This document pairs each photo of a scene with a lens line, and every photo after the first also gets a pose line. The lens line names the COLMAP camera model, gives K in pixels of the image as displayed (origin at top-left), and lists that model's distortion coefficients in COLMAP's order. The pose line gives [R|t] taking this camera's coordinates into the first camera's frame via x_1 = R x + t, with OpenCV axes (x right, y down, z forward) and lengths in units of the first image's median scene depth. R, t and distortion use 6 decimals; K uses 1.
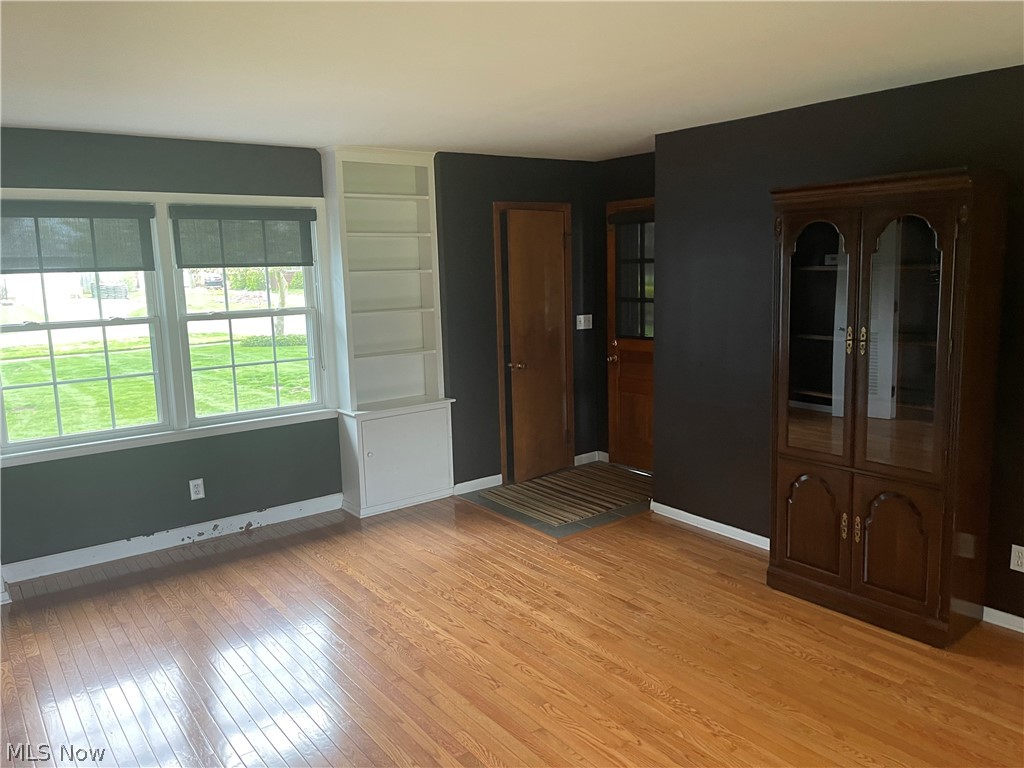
lens RADIAL K [[766.8, 0, 524.7], [0, 766.8, 376.6], [0, 0, 1]] dist [0.073688, -0.098817]
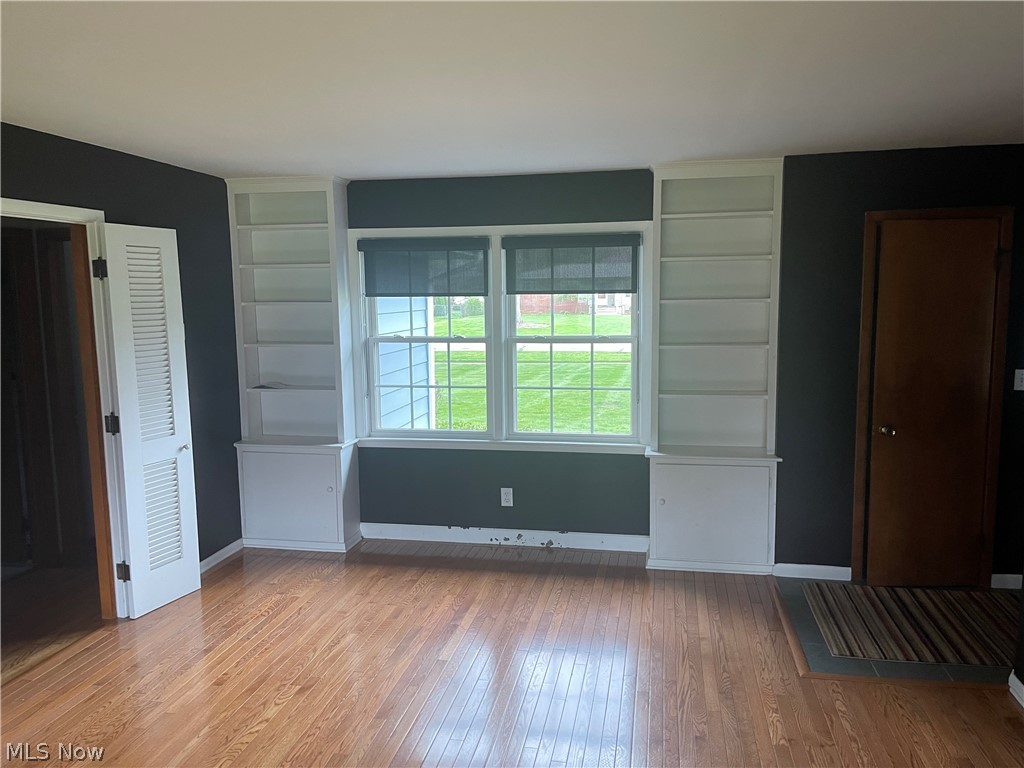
lens RADIAL K [[766.8, 0, 521.4], [0, 766.8, 381.6], [0, 0, 1]] dist [0.073688, -0.098817]
pose [[0.666493, 0.102466, -0.738436, 0.387306], [-0.116951, 0.992616, 0.032179, -0.054951], [0.736281, 0.064914, 0.673555, 0.296550]]
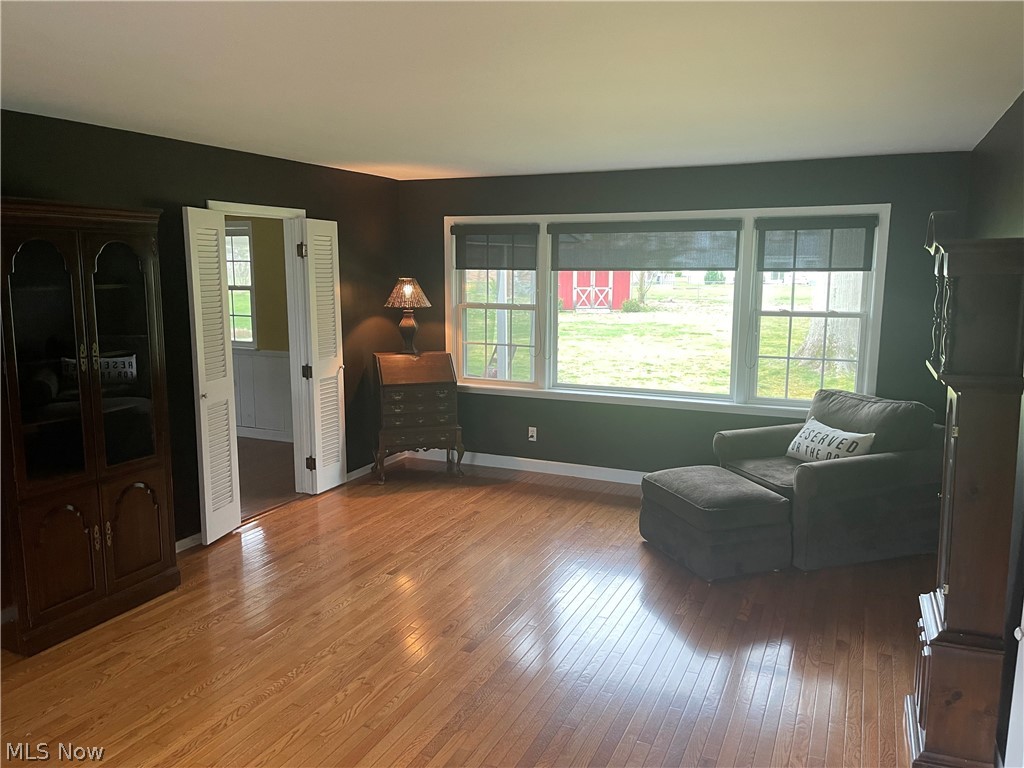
lens RADIAL K [[766.8, 0, 521.7], [0, 766.8, 388.6], [0, 0, 1]] dist [0.073688, -0.098817]
pose [[-0.471392, -0.117021, 0.874126, -0.579468], [0.137106, 0.969383, 0.203711, -0.104864], [-0.871201, 0.215875, -0.440915, 0.727650]]
